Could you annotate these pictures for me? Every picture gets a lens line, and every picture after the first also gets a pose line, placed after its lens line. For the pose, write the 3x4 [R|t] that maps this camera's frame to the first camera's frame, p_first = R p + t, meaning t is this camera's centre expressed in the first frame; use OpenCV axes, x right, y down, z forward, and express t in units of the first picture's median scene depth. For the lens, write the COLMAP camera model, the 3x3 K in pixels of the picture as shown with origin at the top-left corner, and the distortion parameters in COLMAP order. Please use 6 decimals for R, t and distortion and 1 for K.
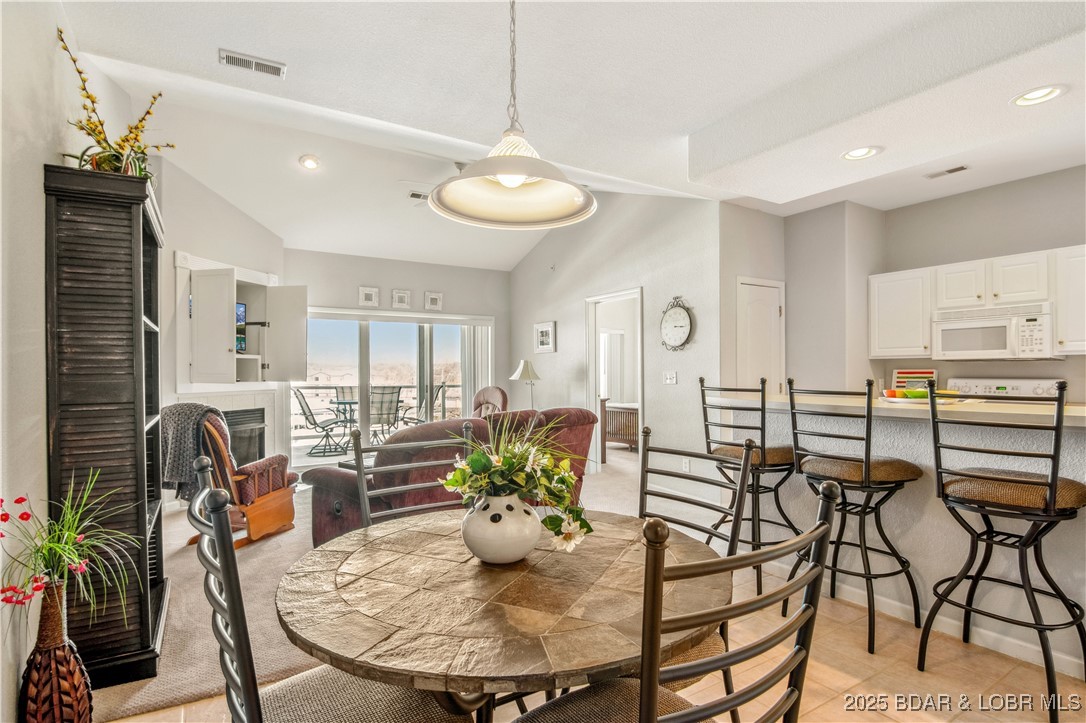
lens RADIAL K [[537.8, 0, 550.8], [0, 537.8, 371.8], [0, 0, 1]] dist [-0.005671, -0.005319]
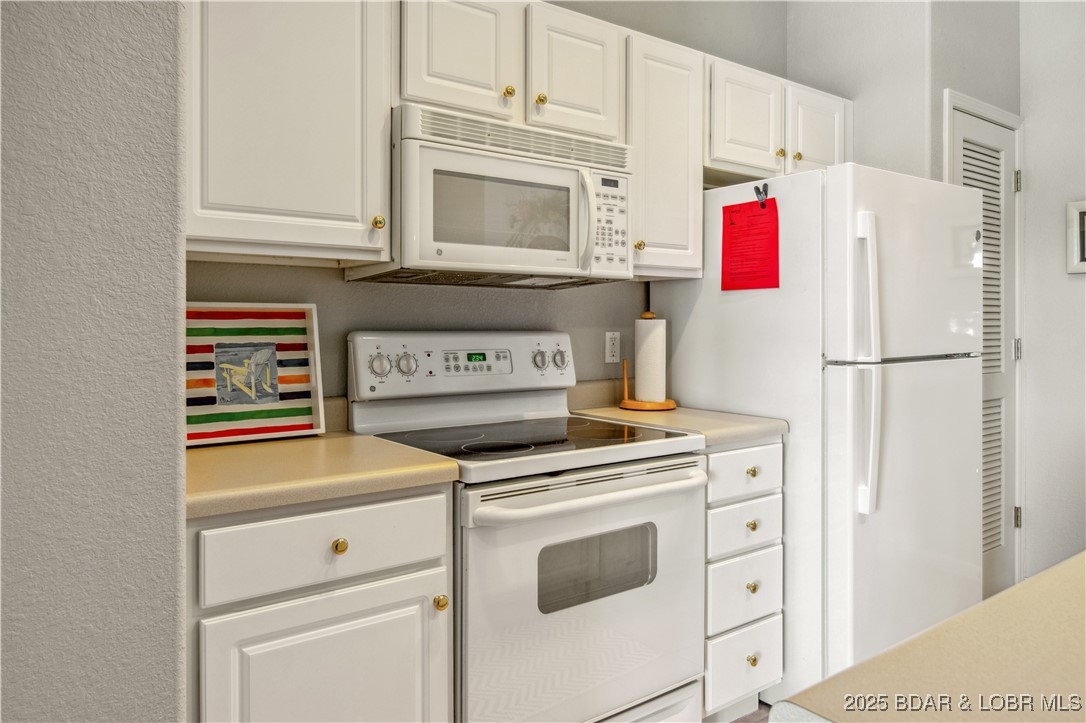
lens RADIAL K [[728.8, 0, 527.1], [0, 728.8, 328.0], [0, 0, 1]] dist [0.003281, -0.011002]
pose [[-0.060568, 0.008290, 0.998130, 0.281275], [0.007687, 0.999940, -0.007838, 0.012936], [-0.998134, 0.007198, -0.060628, 0.862839]]
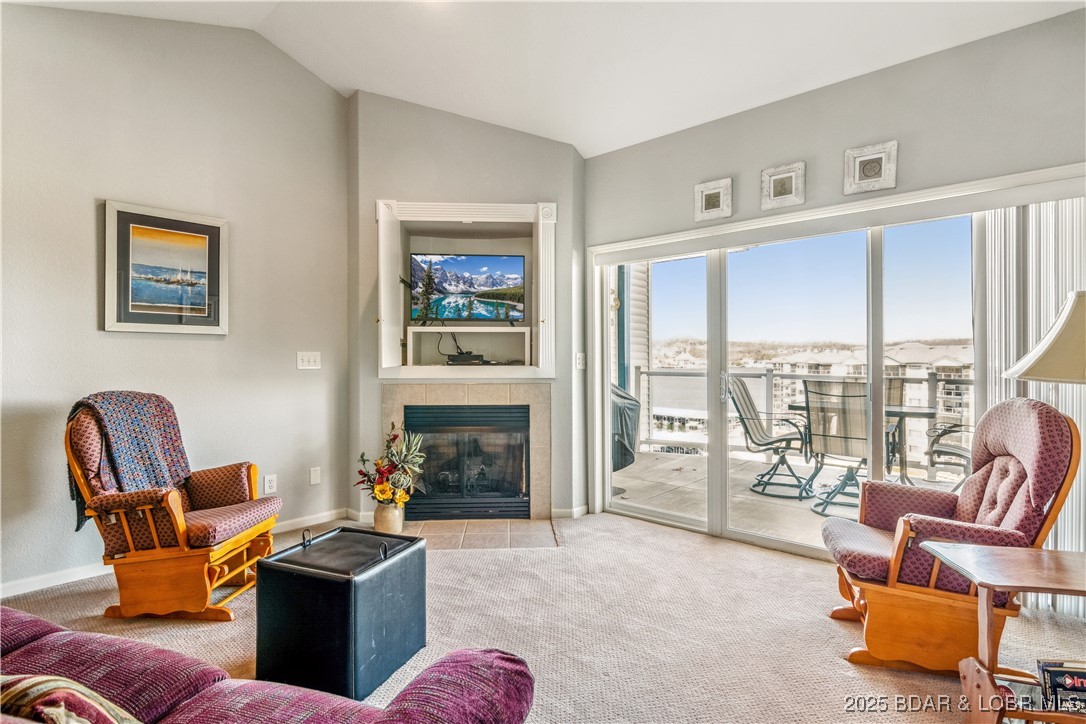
lens RADIAL K [[537.8, 0, 534.6], [0, 537.8, 359.5], [0, 0, 1]] dist [-0.005671, -0.005319]
pose [[0.267596, 0.006886, -0.963507, 0.139940], [0.001454, 0.999970, 0.007550, 0.006129], [0.963530, -0.003422, 0.267578, 1.003116]]
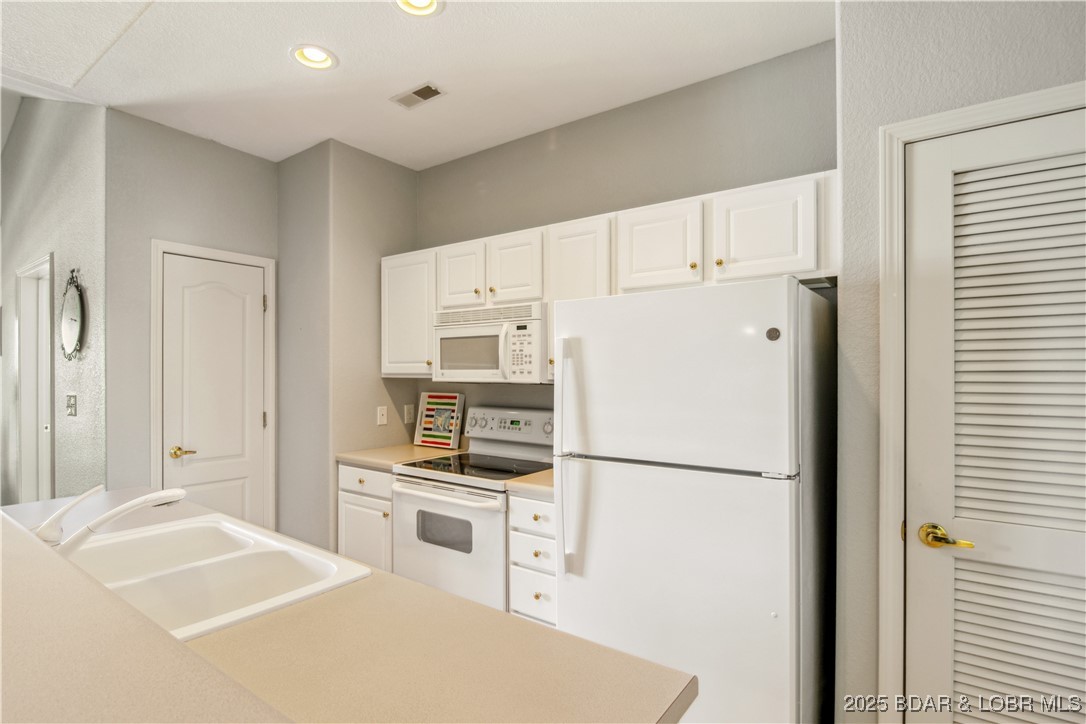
lens RADIAL K [[537.8, 0, 538.8], [0, 537.8, 372.8], [0, 0, 1]] dist [-0.005671, -0.005319]
pose [[0.930297, 0.010499, 0.366657, 0.527343], [-0.008977, 0.999943, -0.005854, -0.027521], [-0.366698, 0.002155, 0.930338, 0.276396]]
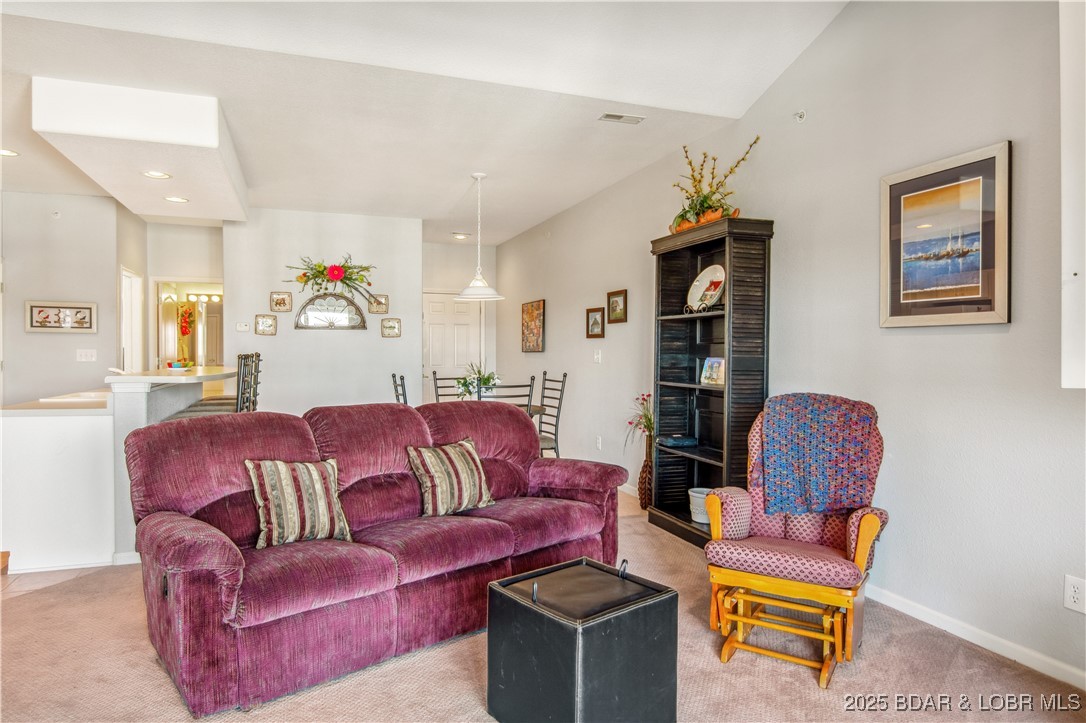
lens RADIAL K [[678.5, 0, 546.1], [0, 678.5, 367.1], [0, 0, 1]] dist [-0.004020, -0.010140]
pose [[-0.977191, -0.005247, 0.212299, -0.386818], [-0.000347, 0.999733, 0.023109, 0.001901], [-0.212363, 0.022509, -0.976932, 1.423128]]
